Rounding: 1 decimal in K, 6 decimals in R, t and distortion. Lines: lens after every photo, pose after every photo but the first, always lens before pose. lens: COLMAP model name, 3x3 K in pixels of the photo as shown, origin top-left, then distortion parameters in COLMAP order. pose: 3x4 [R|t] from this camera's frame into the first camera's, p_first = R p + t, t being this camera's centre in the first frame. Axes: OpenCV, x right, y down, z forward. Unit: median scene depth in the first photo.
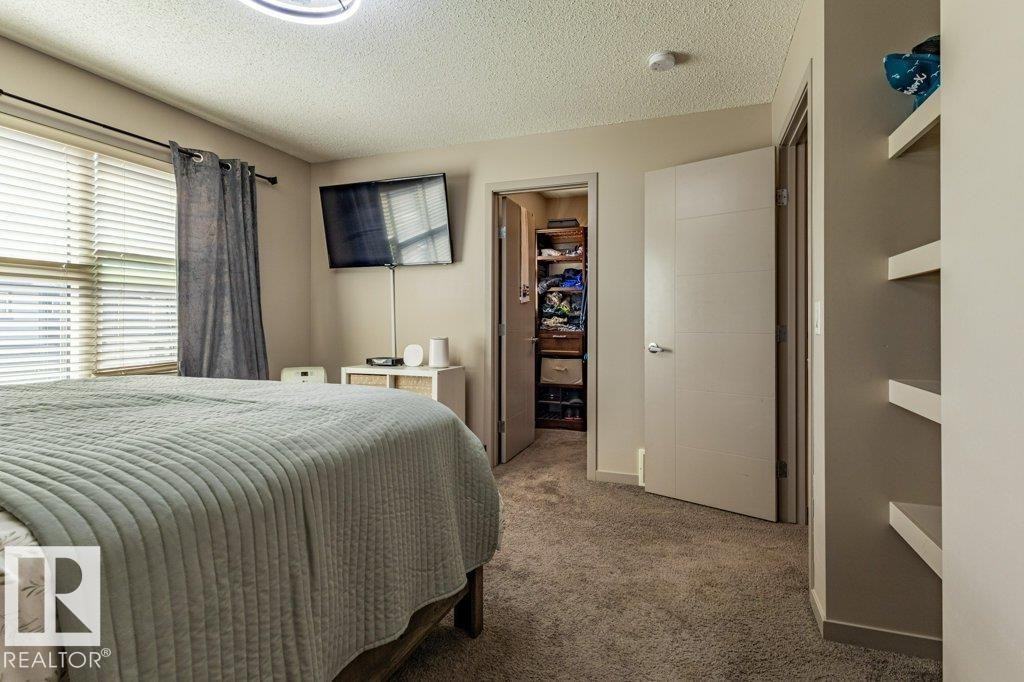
lens RADIAL K [[502.7, 0, 513.0], [0, 502.7, 319.1], [0, 0, 1]] dist [0.000836, 0.000050]
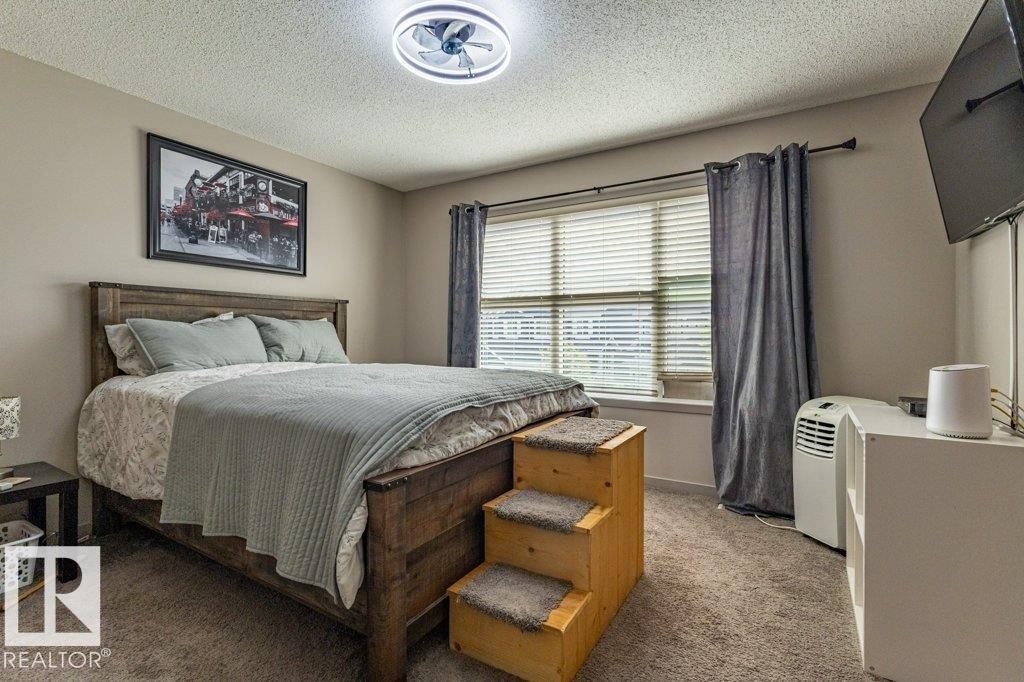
lens RADIAL K [[480.7, 0, 514.7], [0, 480.7, 339.9], [0, 0, 1]] dist [0.001146, -0.000178]
pose [[-0.192389, 0.002513, -0.981316, 0.416607], [0.001203, 0.999997, 0.002325, 0.015642], [0.981318, -0.000733, -0.192391, 0.845303]]
